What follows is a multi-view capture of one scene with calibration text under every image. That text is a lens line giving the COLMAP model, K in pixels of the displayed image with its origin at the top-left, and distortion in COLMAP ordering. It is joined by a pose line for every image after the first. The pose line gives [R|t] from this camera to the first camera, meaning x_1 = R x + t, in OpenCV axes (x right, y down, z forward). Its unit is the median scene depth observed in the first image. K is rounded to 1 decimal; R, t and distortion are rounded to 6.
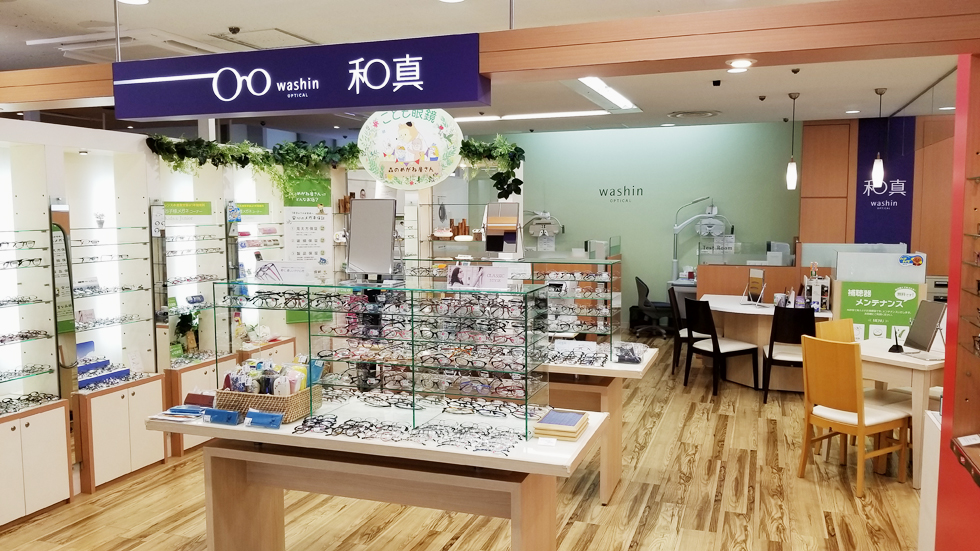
lens RADIAL K [[763.5, 0, 490.1], [0, 763.5, 278.3], [0, 0, 1]] dist [0.011702, -0.010942]
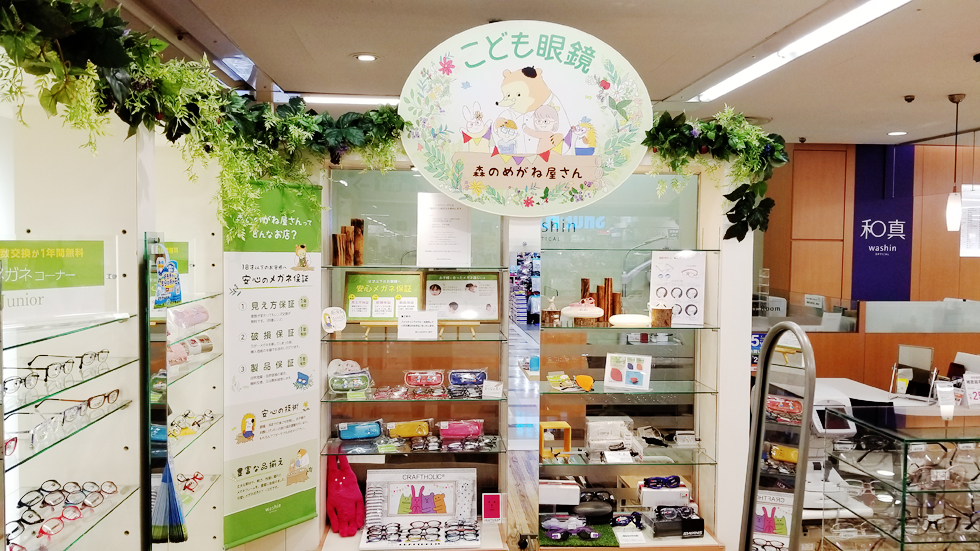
lens RADIAL K [[763.5, 0, 489.5], [0, 763.5, 271.3], [0, 0, 1]] dist [0.011702, -0.010942]
pose [[0.914050, -0.002725, 0.405593, -0.304156], [0.024330, 0.998545, -0.048121, -0.061410], [-0.404872, 0.053853, 0.912786, 0.588573]]
